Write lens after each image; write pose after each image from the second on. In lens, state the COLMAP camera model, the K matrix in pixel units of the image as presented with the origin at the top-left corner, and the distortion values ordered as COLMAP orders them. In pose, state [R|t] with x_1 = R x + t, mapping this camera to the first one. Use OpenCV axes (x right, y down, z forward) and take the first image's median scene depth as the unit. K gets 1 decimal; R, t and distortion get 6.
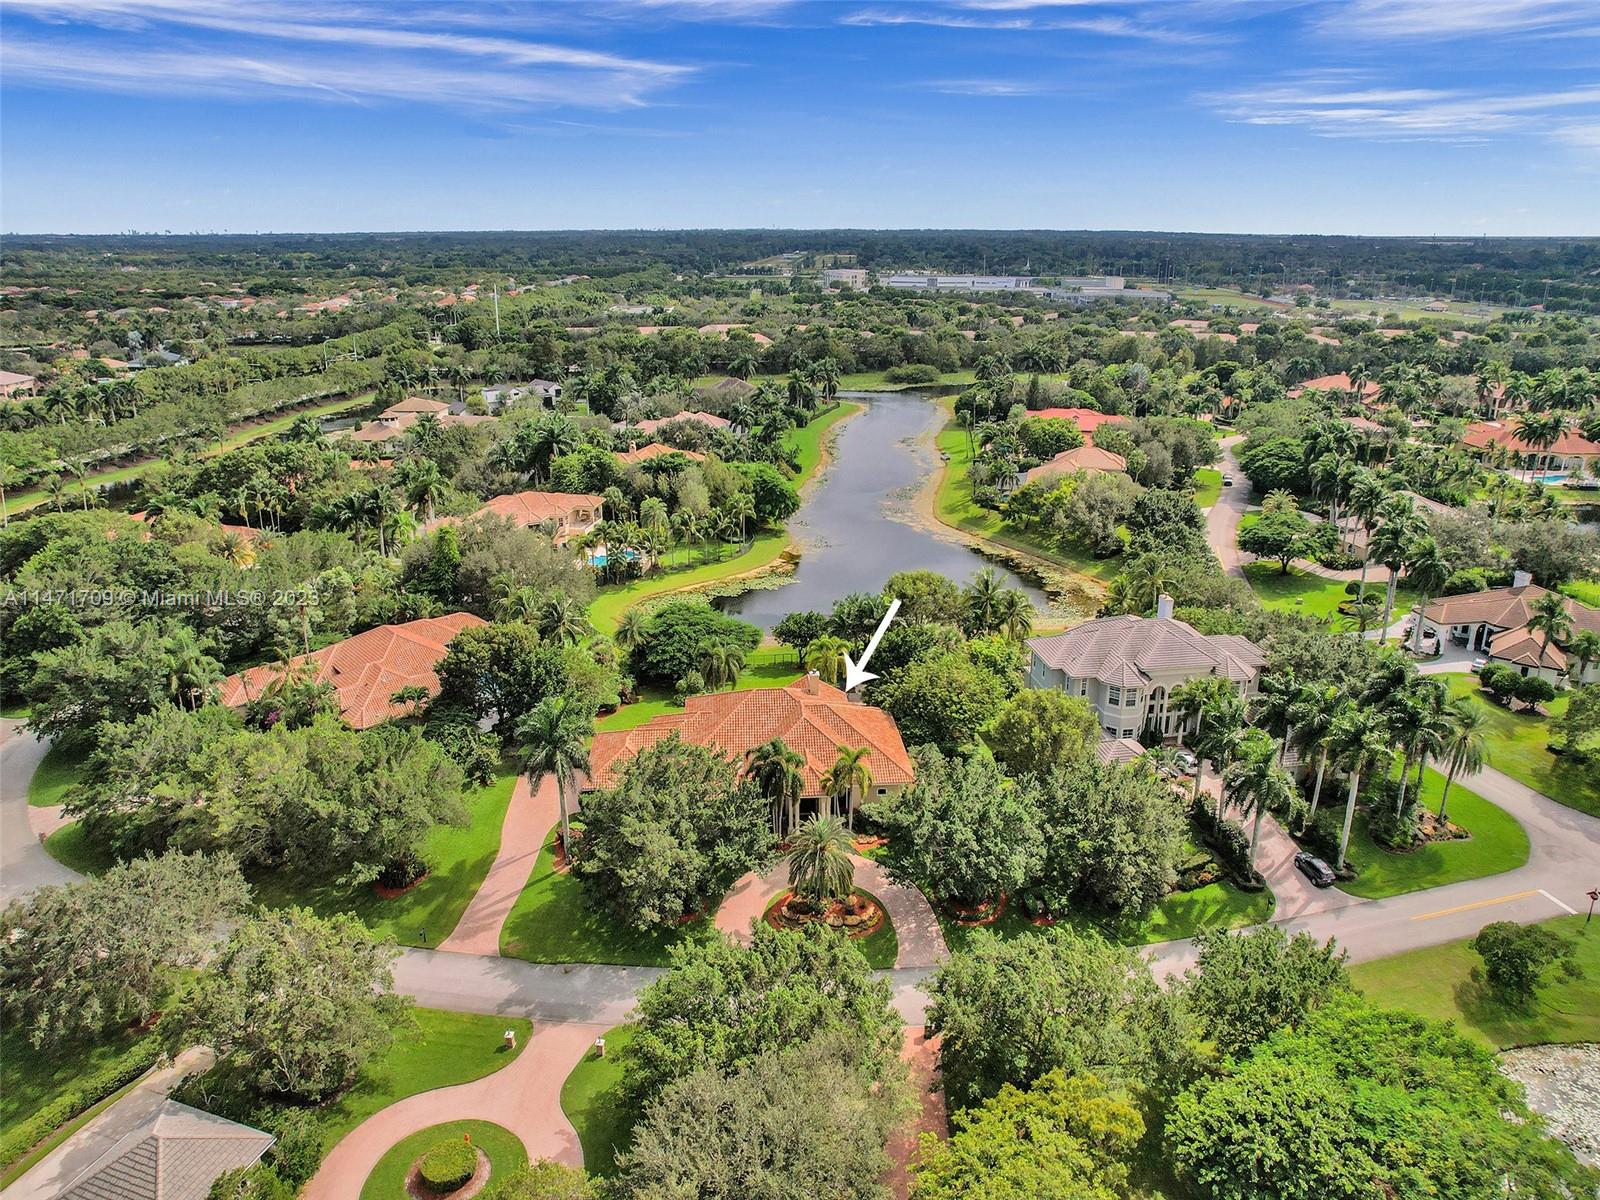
lens RADIAL K [[1234.6, 0, 800.0], [0, 1234.6, 600.0], [0, 0, 1]] dist [-0.057335, 0.000549]
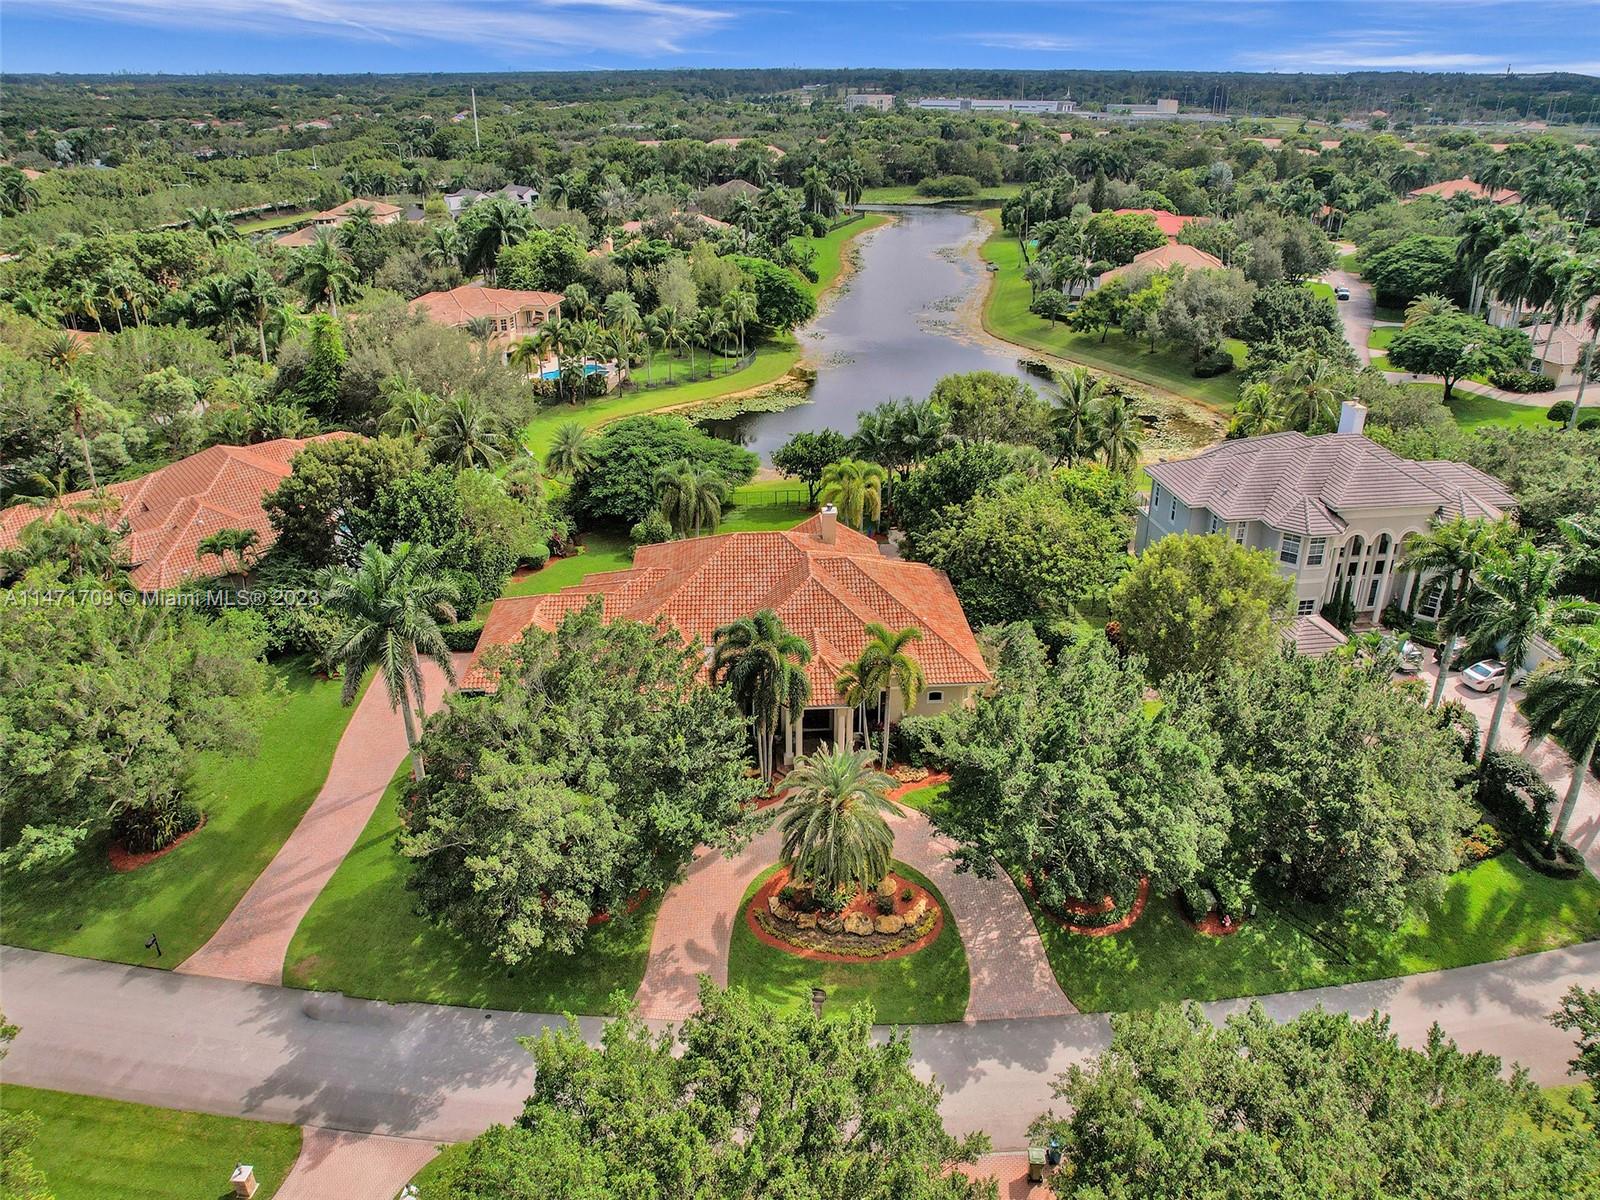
lens RADIAL K [[1234.6, 0, 800.0], [0, 1234.6, 600.0], [0, 0, 1]] dist [-0.057335, 0.000549]
pose [[0.999861, 0.006798, -0.015236, 0.005417], [-0.005069, 0.993835, 0.110753, 0.029888], [0.015895, -0.110661, 0.993731, 0.302319]]
